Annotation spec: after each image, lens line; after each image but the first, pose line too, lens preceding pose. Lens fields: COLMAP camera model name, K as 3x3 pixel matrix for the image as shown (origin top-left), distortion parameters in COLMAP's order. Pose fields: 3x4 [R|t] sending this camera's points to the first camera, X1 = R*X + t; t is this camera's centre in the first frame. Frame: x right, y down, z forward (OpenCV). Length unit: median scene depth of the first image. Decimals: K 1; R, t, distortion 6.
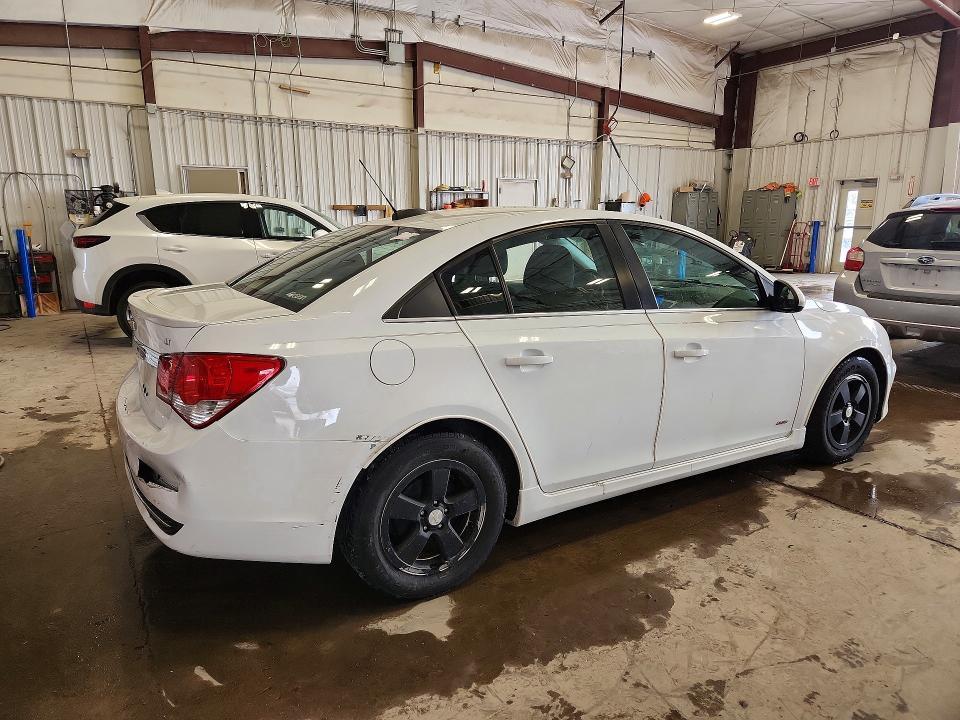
lens RADIAL K [[652.4, 0, 475.2], [0, 652.4, 359.7], [0, 0, 1]] dist [0.061748, -0.050473]
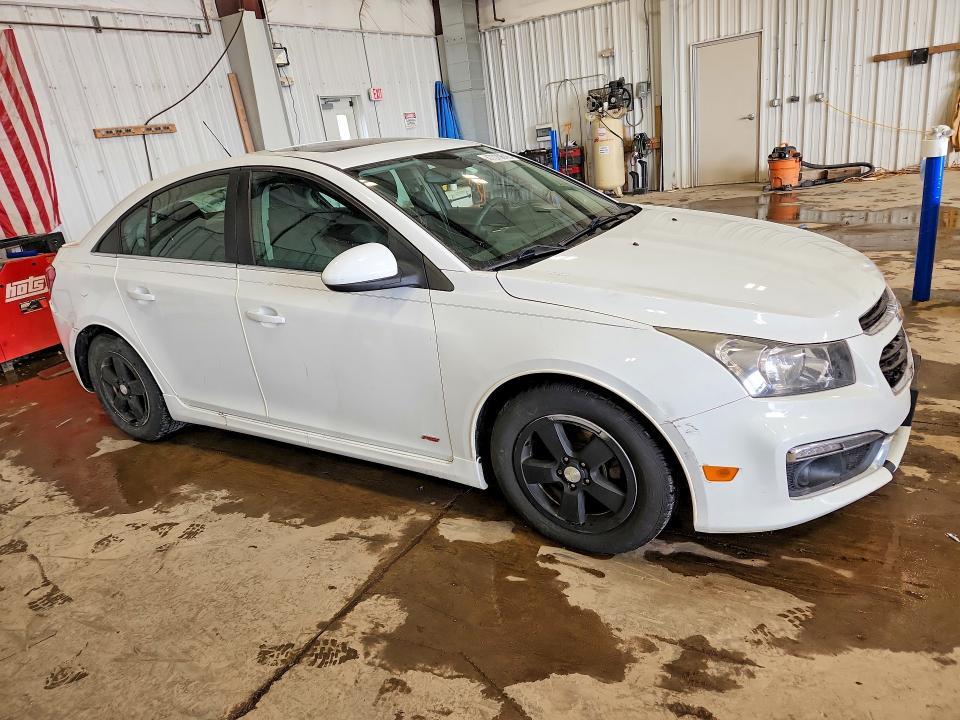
lens RADIAL K [[652.4, 0, 475.2], [0, 652.4, 359.7], [0, 0, 1]] dist [0.061748, -0.050473]
pose [[0.435032, 0.246476, -0.866024, 1.189284], [-0.062996, 0.967780, 0.243791, -0.184423], [0.898209, -0.051501, 0.436542, 0.799426]]
